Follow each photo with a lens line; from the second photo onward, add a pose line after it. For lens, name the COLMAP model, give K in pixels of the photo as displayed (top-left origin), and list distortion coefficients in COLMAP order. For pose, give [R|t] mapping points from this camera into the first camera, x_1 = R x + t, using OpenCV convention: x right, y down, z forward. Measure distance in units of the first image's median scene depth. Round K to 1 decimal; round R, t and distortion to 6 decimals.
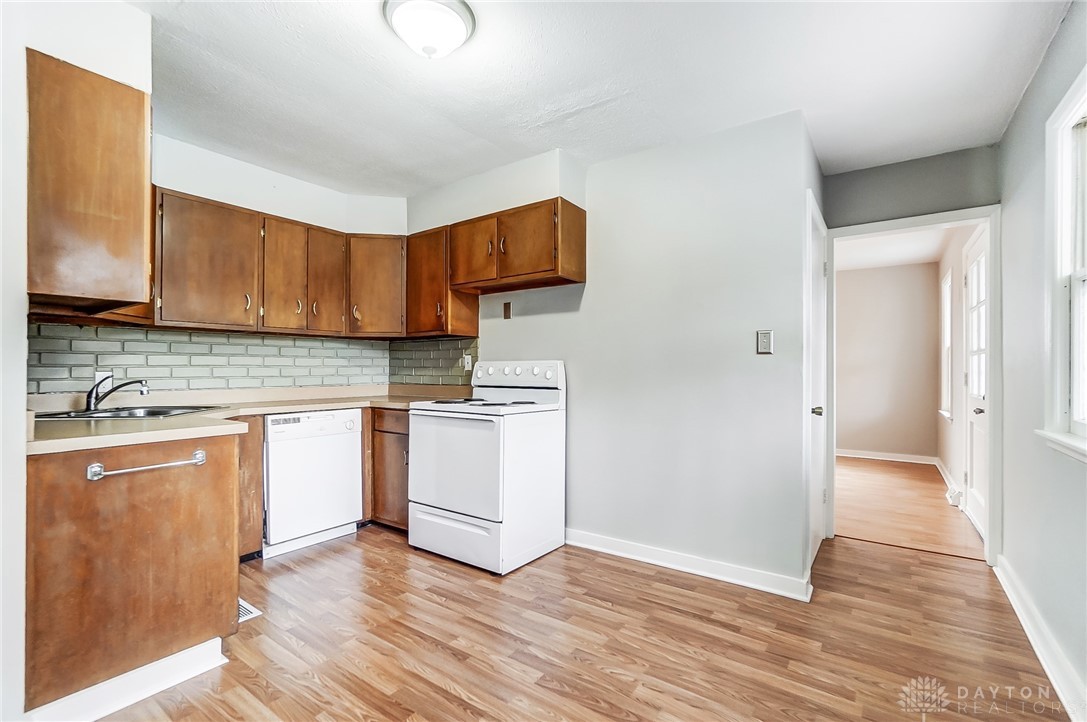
lens RADIAL K [[484.4, 0, 538.0], [0, 484.4, 362.4], [0, 0, 1]] dist [0.000370, 0.000936]
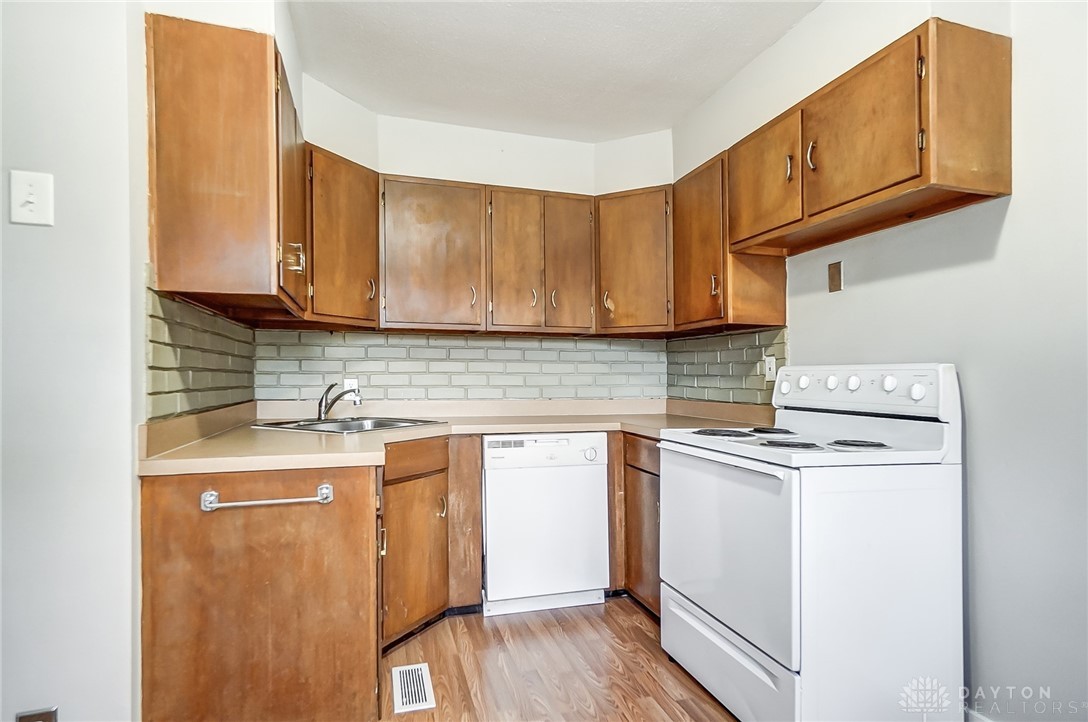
lens RADIAL K [[553.8, 0, 544.0], [0, 553.8, 361.0], [0, 0, 1]] dist [0.013762, 0.000189]
pose [[0.797992, -0.010854, -0.602570, 0.065494], [0.002271, 0.999885, -0.015004, 0.000998], [0.602664, 0.010605, 0.797925, 0.319905]]
